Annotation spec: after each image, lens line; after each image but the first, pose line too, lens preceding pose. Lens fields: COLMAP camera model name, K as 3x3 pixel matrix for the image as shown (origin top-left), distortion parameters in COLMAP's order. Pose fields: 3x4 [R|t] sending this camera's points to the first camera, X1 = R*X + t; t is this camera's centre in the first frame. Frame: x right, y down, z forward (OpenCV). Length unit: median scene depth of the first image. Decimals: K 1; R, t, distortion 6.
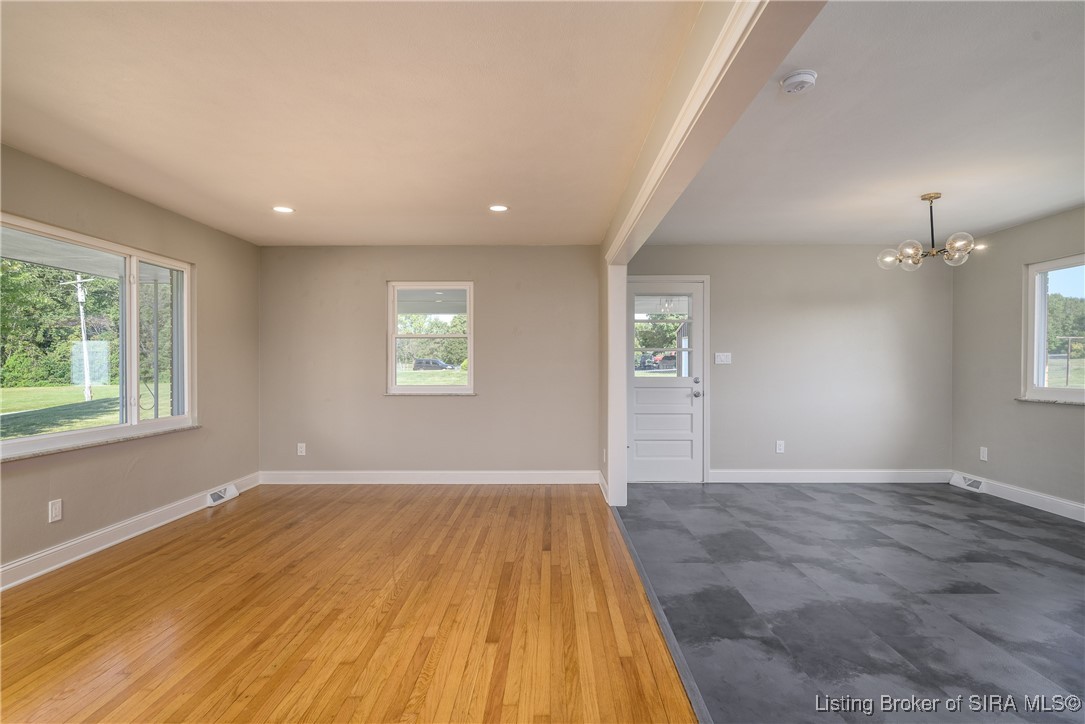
lens RADIAL K [[551.2, 0, 541.4], [0, 551.2, 368.3], [0, 0, 1]] dist [-0.015808, 0.002849]
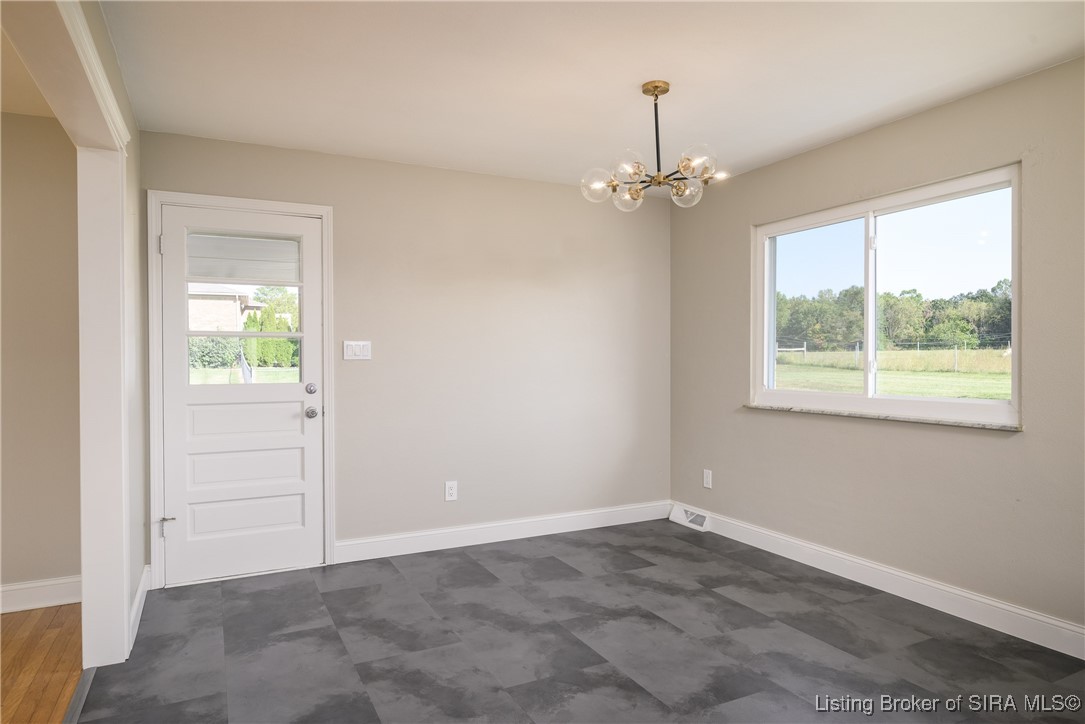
lens RADIAL K [[661.0, 0, 542.9], [0, 661.0, 361.5], [0, 0, 1]] dist [0.001618, 0.000162]
pose [[0.885956, -0.004040, 0.463751, 0.218723], [0.005453, 0.999984, -0.001706, -0.004401], [-0.463737, 0.004040, 0.885964, 0.345871]]
